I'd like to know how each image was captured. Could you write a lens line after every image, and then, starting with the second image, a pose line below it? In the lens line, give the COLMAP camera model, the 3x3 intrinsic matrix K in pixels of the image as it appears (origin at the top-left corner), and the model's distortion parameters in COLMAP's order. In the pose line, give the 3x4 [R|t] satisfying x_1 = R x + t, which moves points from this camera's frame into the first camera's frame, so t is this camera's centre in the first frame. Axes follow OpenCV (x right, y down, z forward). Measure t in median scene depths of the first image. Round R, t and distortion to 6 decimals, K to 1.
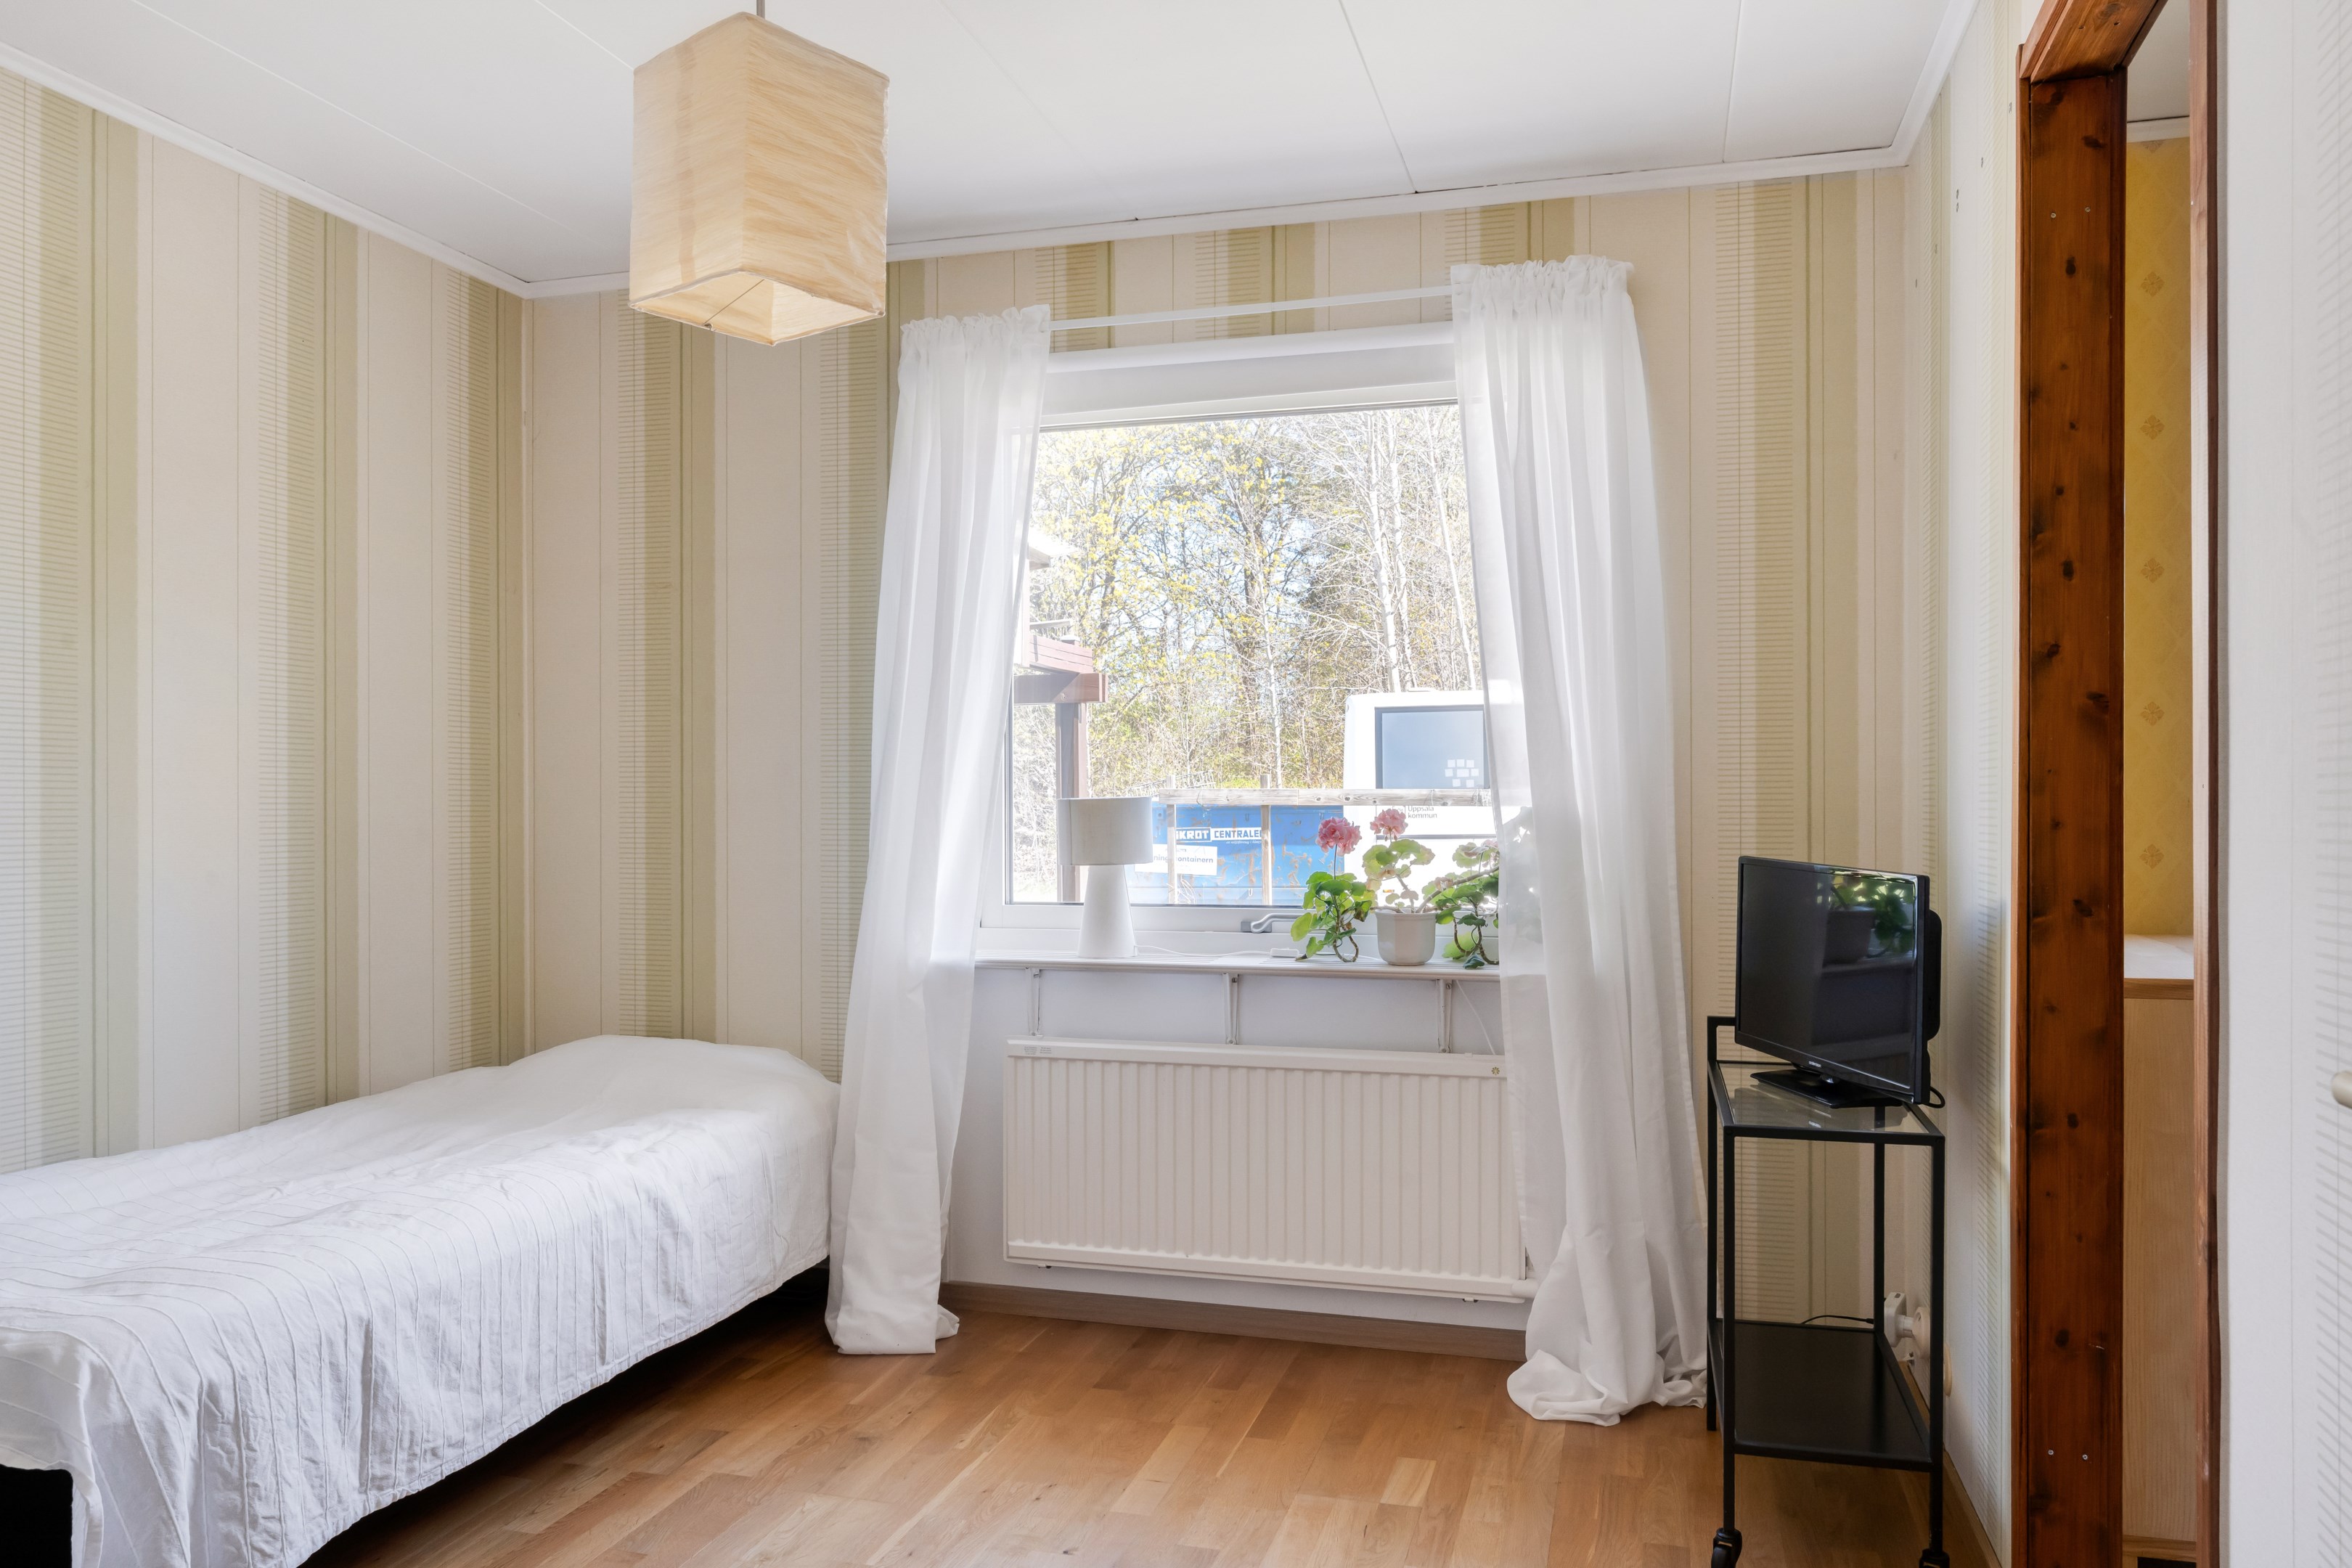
lens RADIAL K [[1724.4, 0, 1198.9], [0, 1724.4, 798.8], [0, 0, 1]] dist [0.005011, 0.016182]
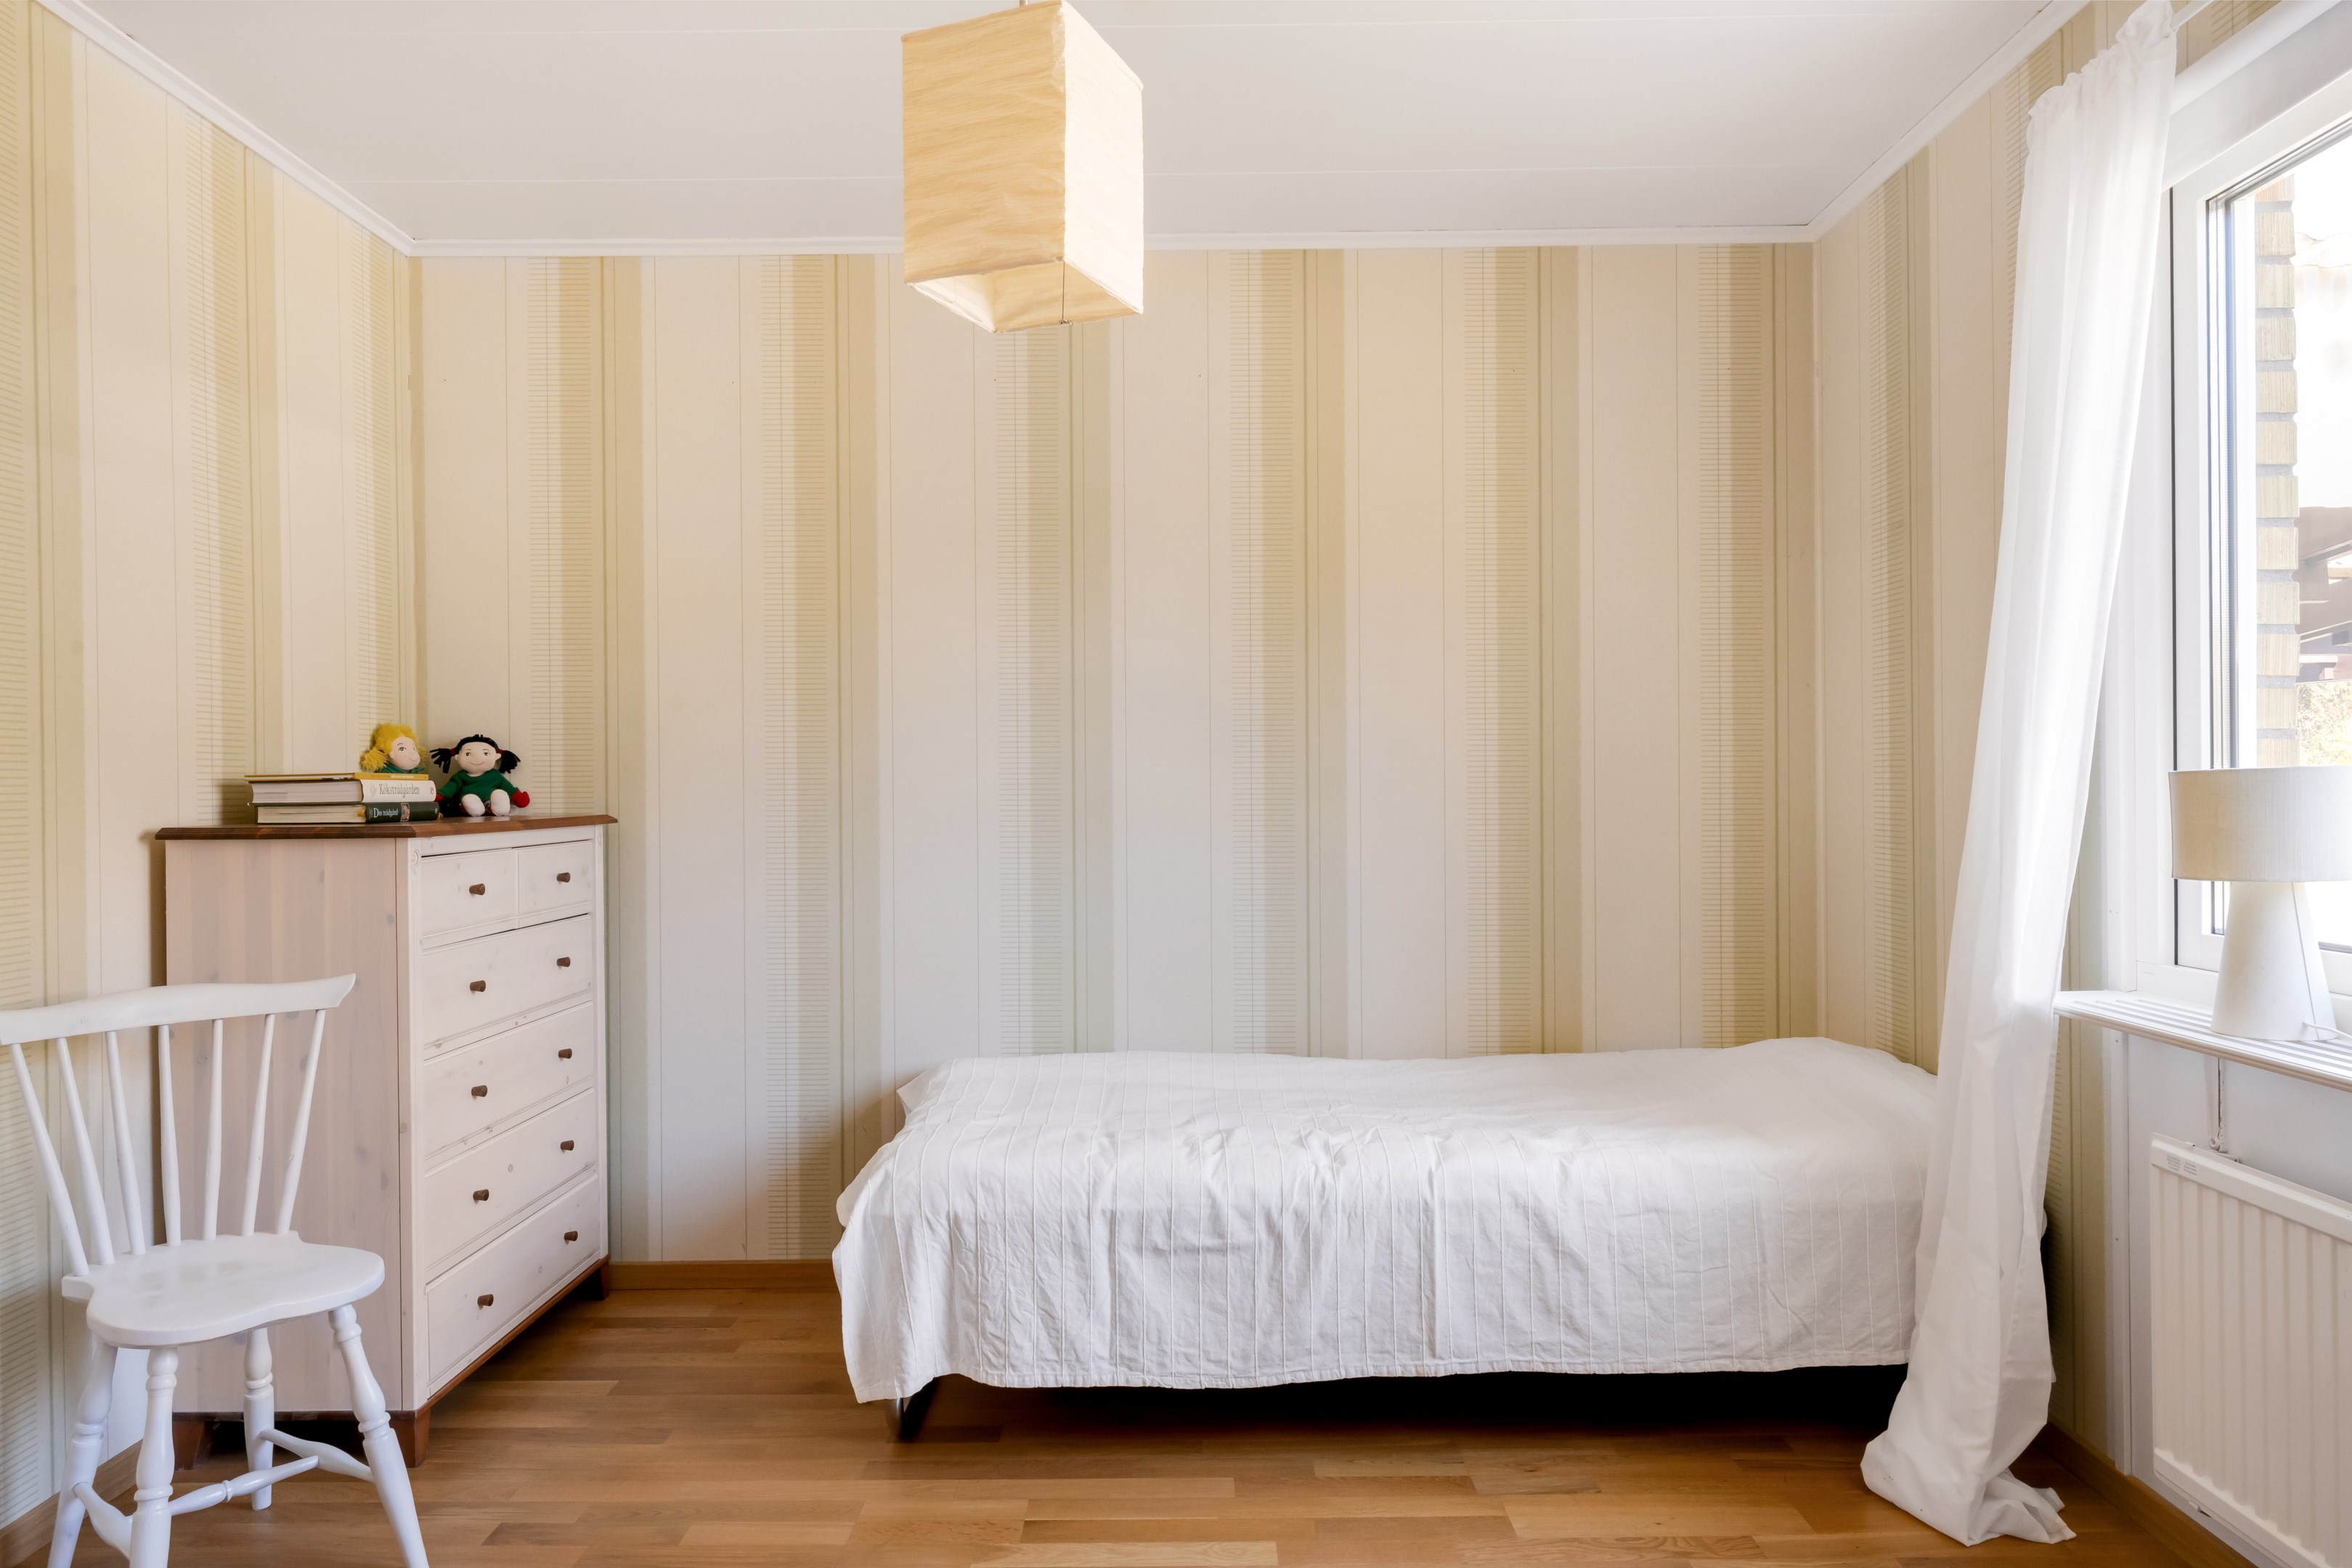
lens RADIAL K [[1497.9, 0, 1177.4], [0, 1497.9, 777.7], [0, 0, 1]] dist [-0.004337, 0.010309]
pose [[0.270649, -0.004411, -0.962668, 0.410658], [0.014561, 0.999894, -0.000488, -0.002815], [0.962568, -0.013886, 0.270684, 0.596726]]
